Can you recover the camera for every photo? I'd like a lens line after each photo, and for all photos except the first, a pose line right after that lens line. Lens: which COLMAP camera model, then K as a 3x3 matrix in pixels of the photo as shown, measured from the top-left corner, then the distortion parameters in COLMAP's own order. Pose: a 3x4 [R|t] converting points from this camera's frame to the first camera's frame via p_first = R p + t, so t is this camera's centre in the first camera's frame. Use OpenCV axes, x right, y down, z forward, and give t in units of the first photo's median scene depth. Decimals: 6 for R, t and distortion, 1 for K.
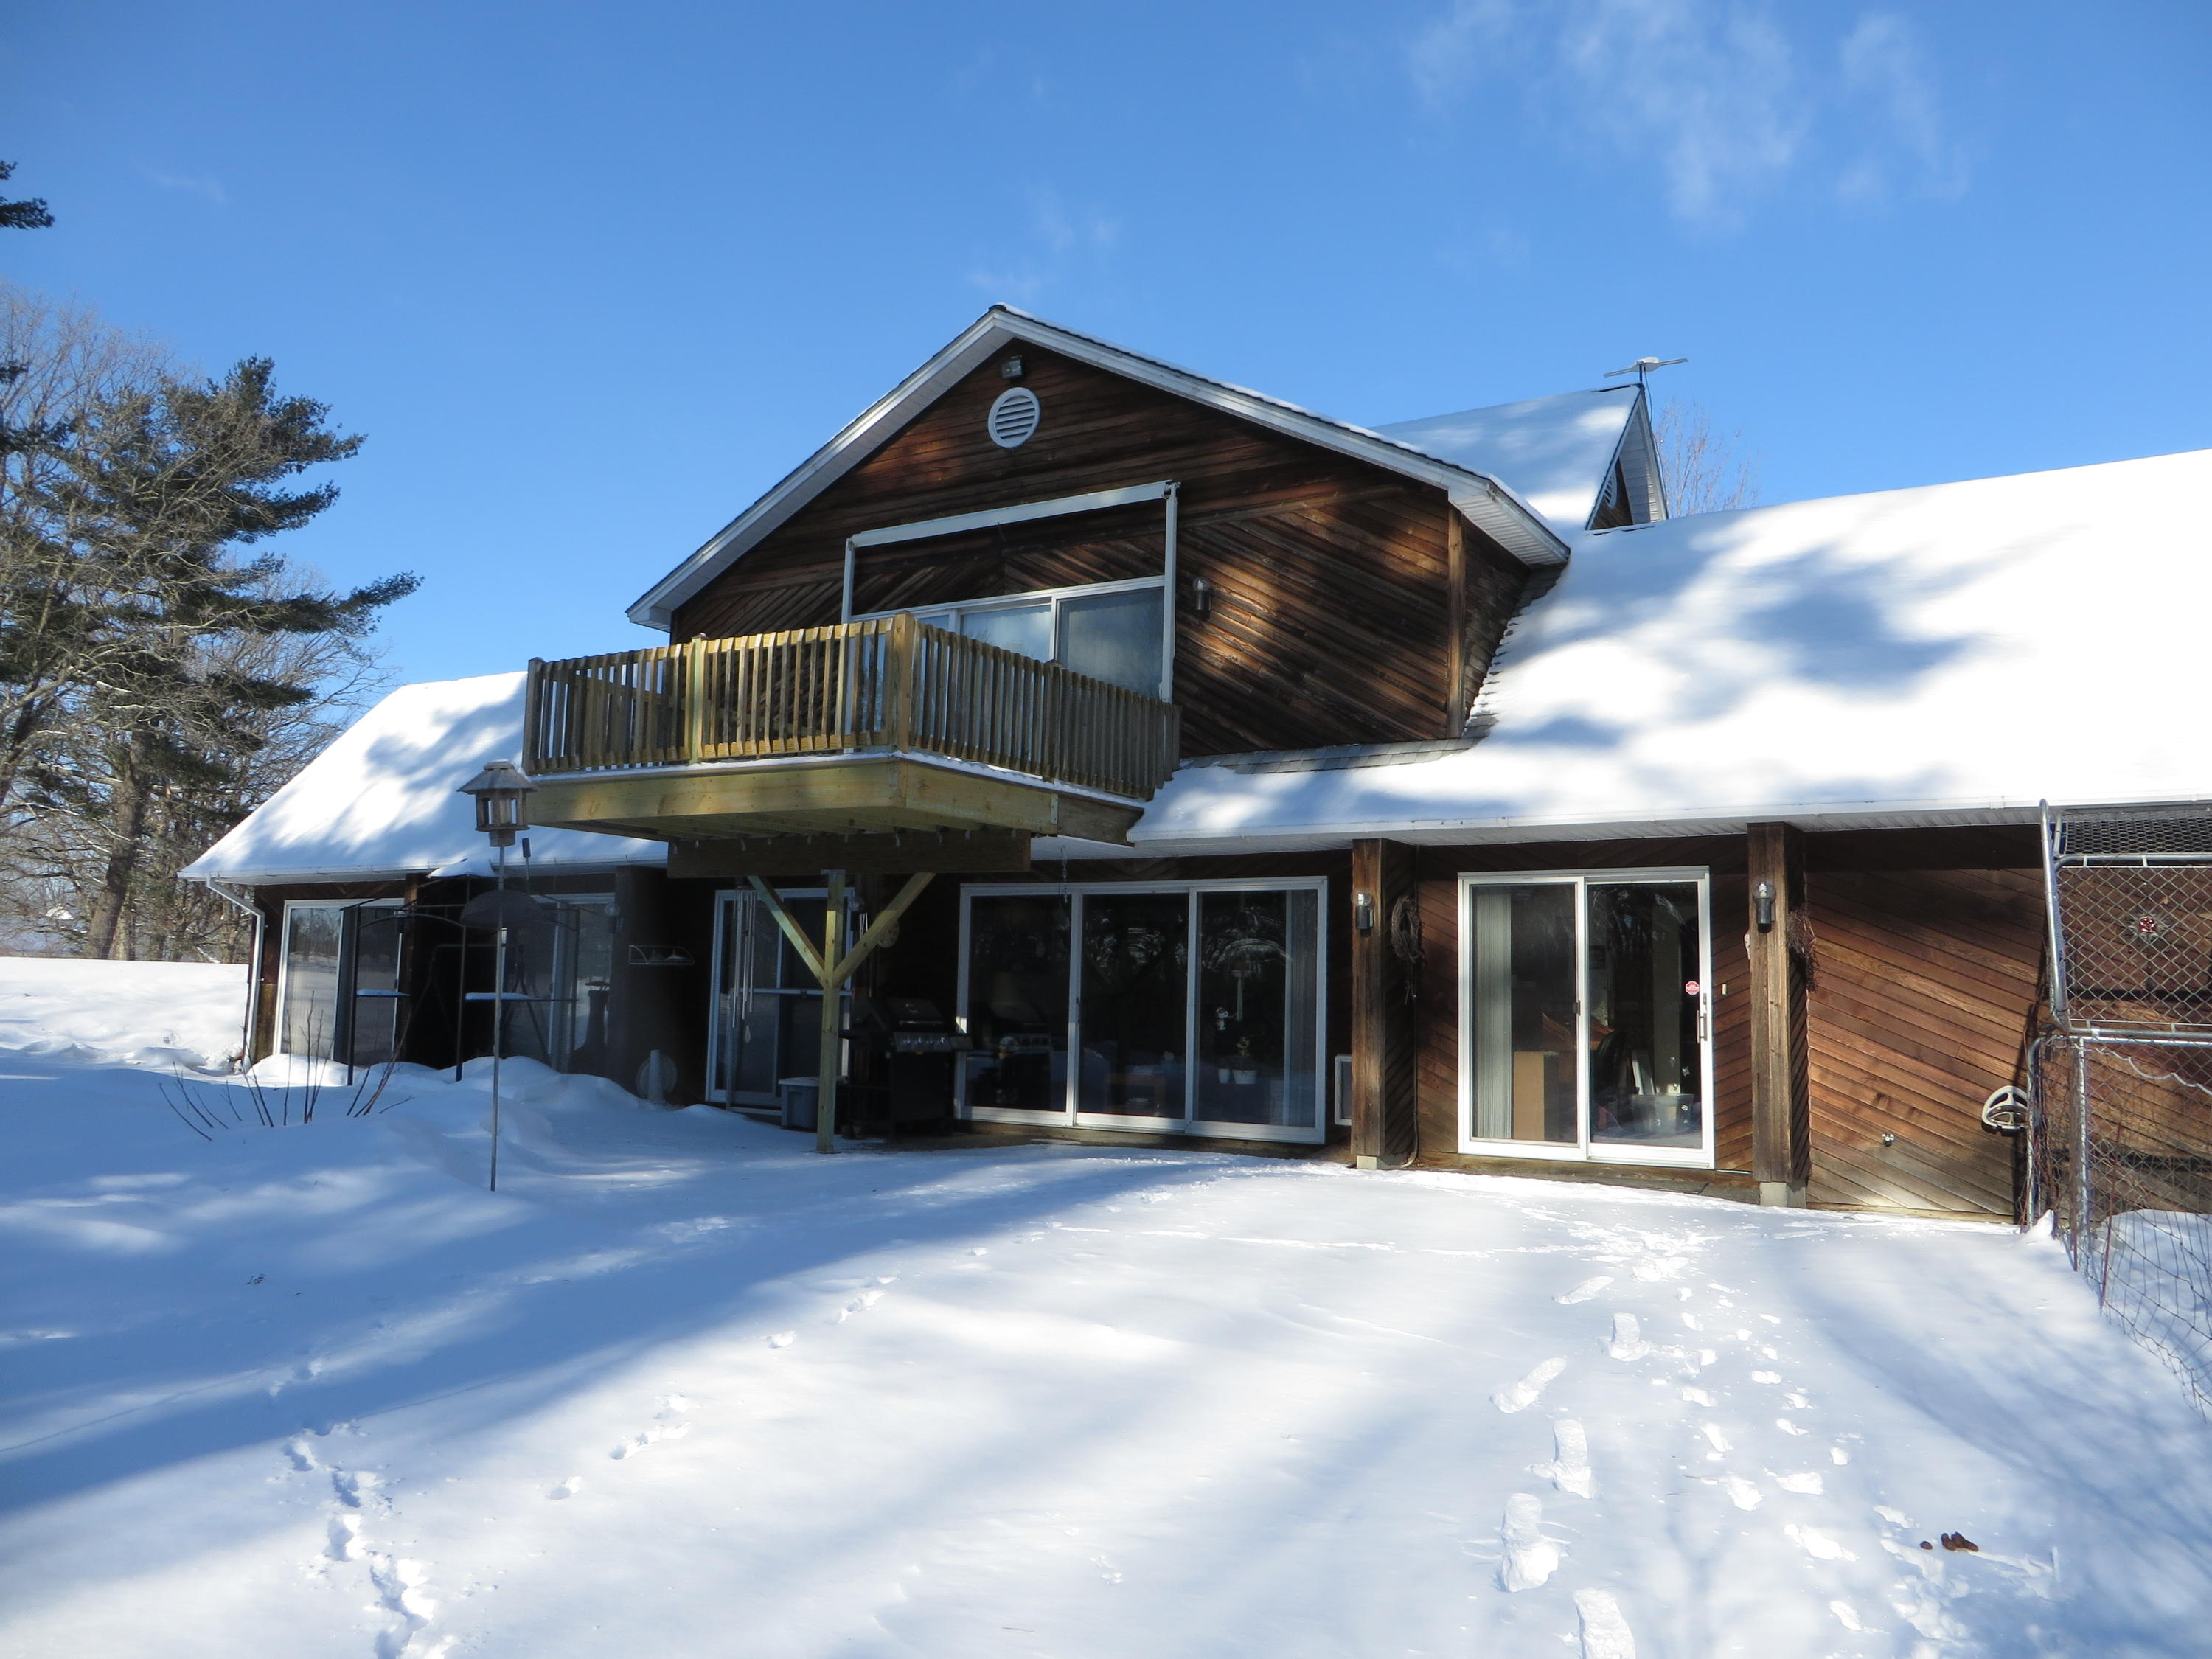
lens RADIAL K [[1651.0, 0, 1099.2], [0, 1651.0, 818.7], [0, 0, 1]] dist [-0.011886, -0.004522]
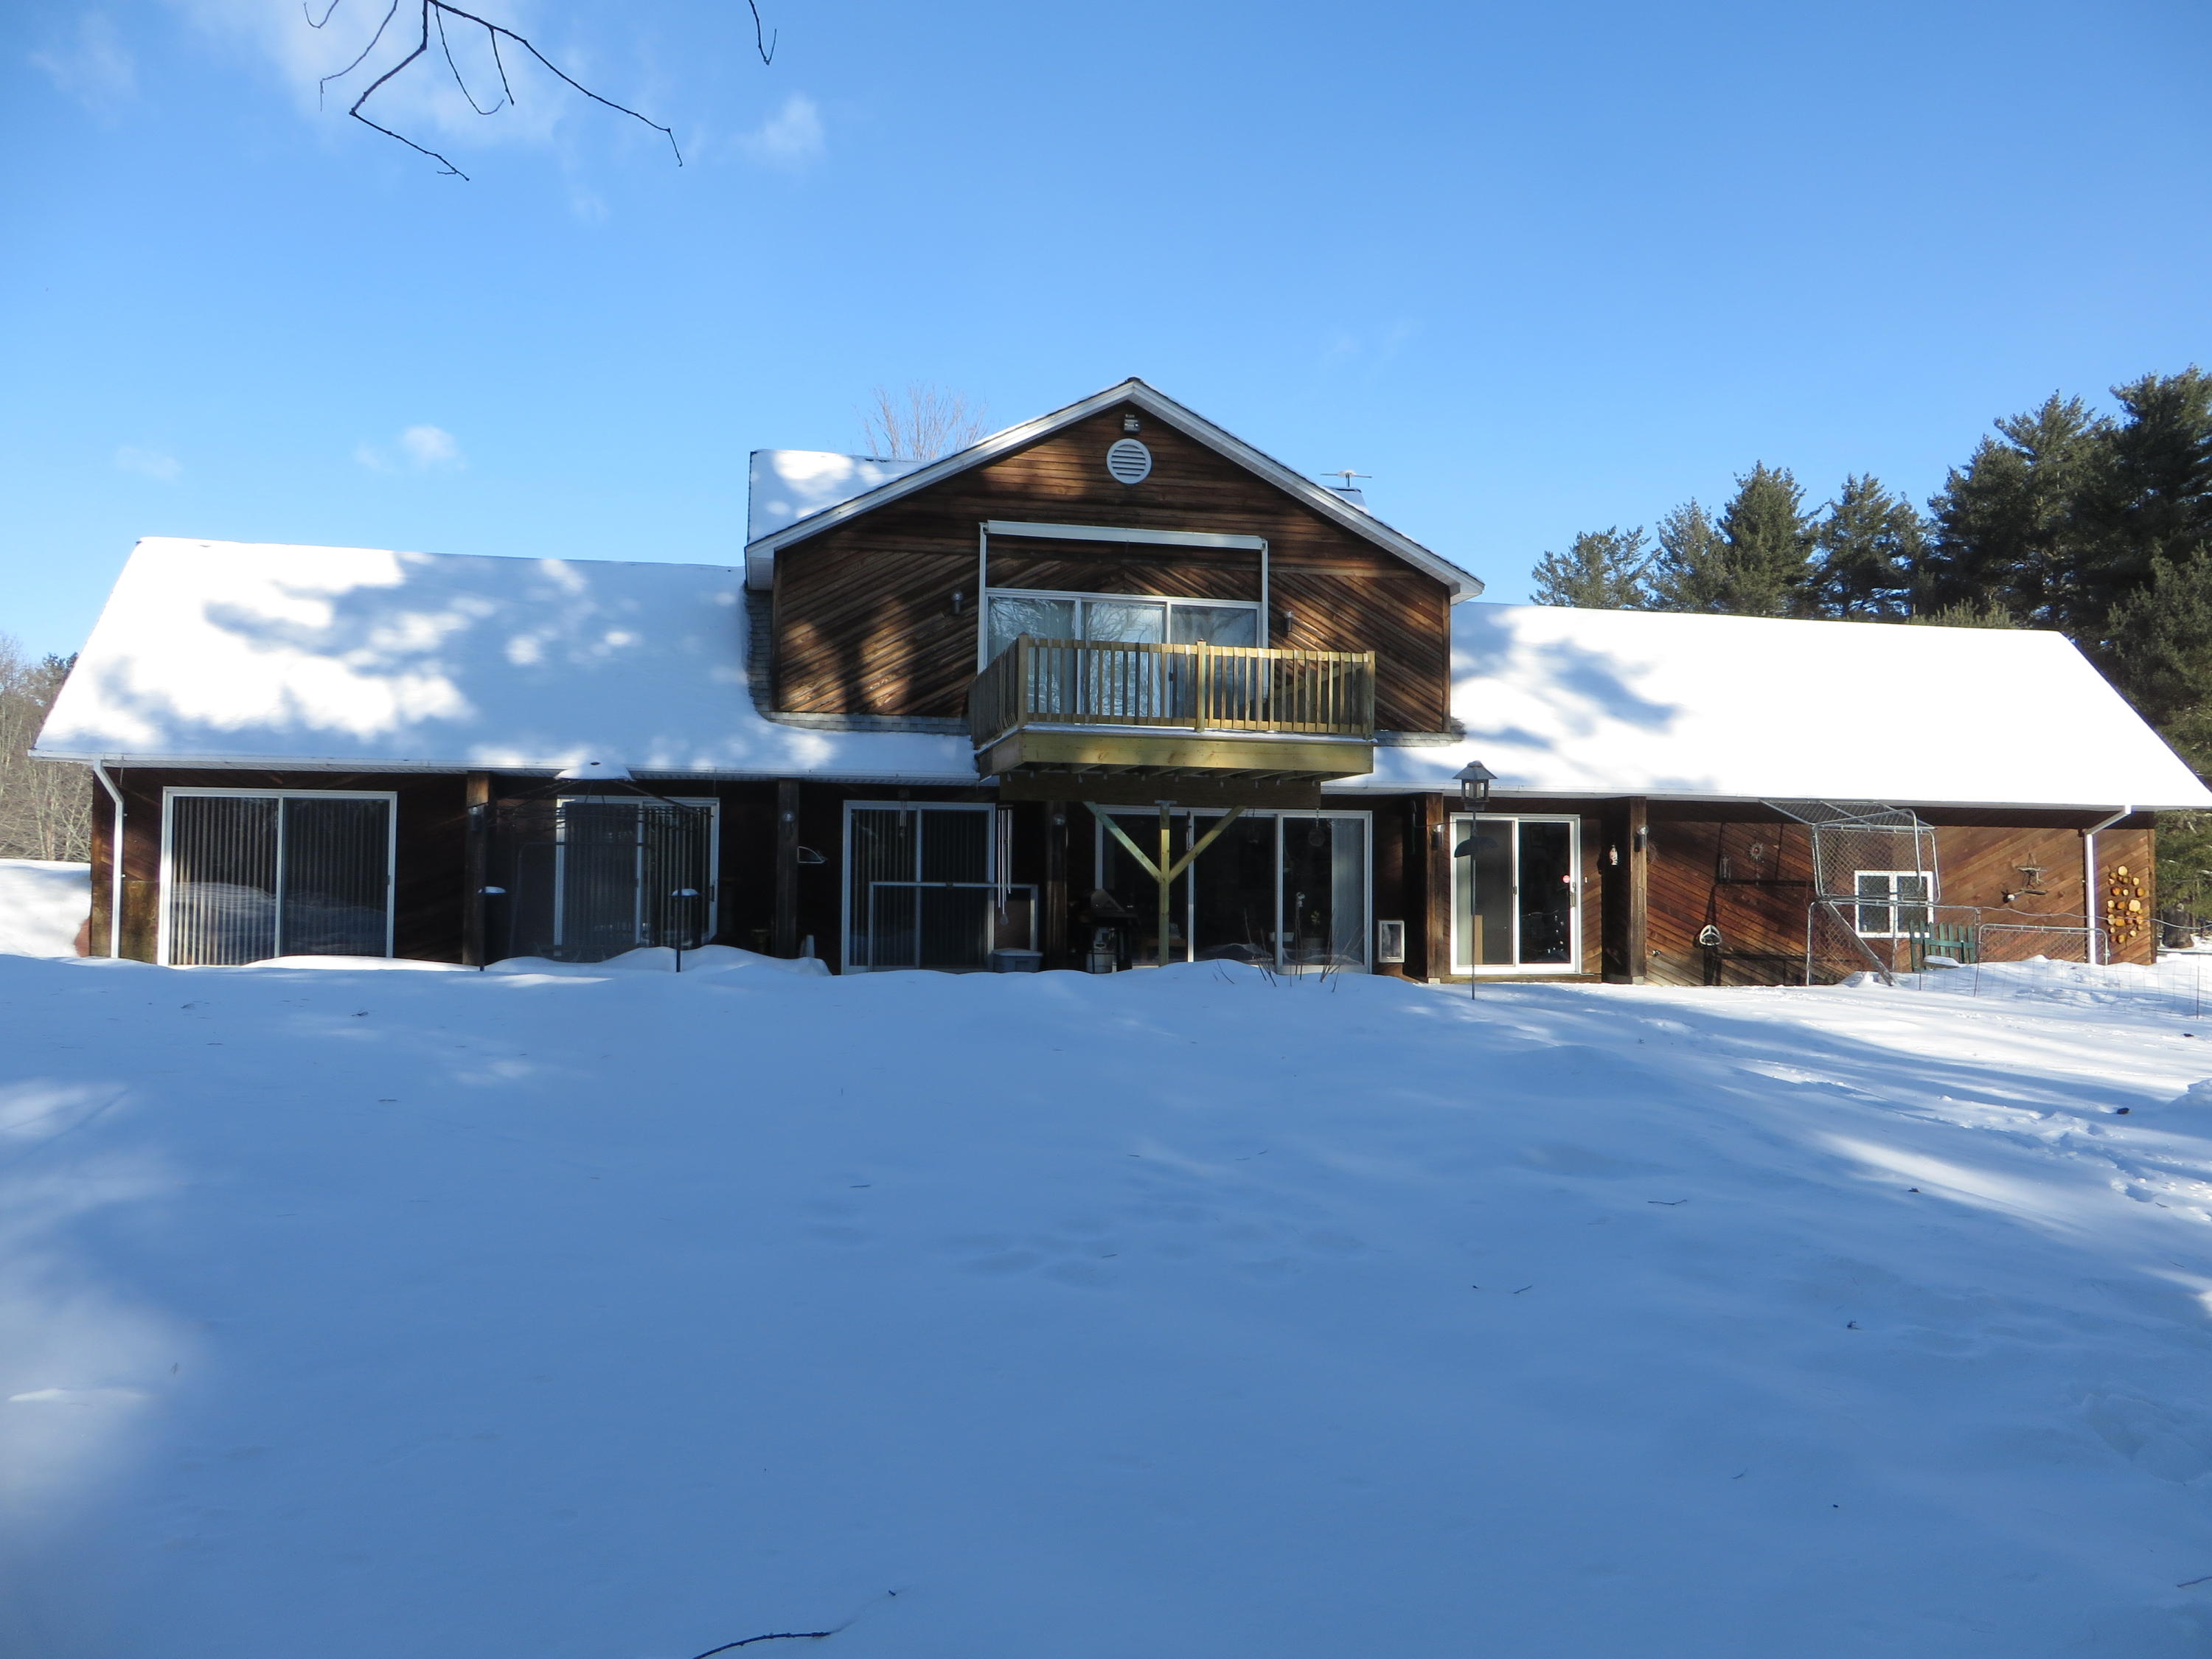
lens RADIAL K [[1651.0, 0, 1099.2], [0, 1651.0, 818.7], [0, 0, 1]] dist [-0.011886, -0.004522]
pose [[0.721537, 0.014651, 0.692221, -1.138586], [-0.070509, 0.996133, 0.052412, -0.022933], [-0.688776, -0.086625, 0.719780, 0.019145]]
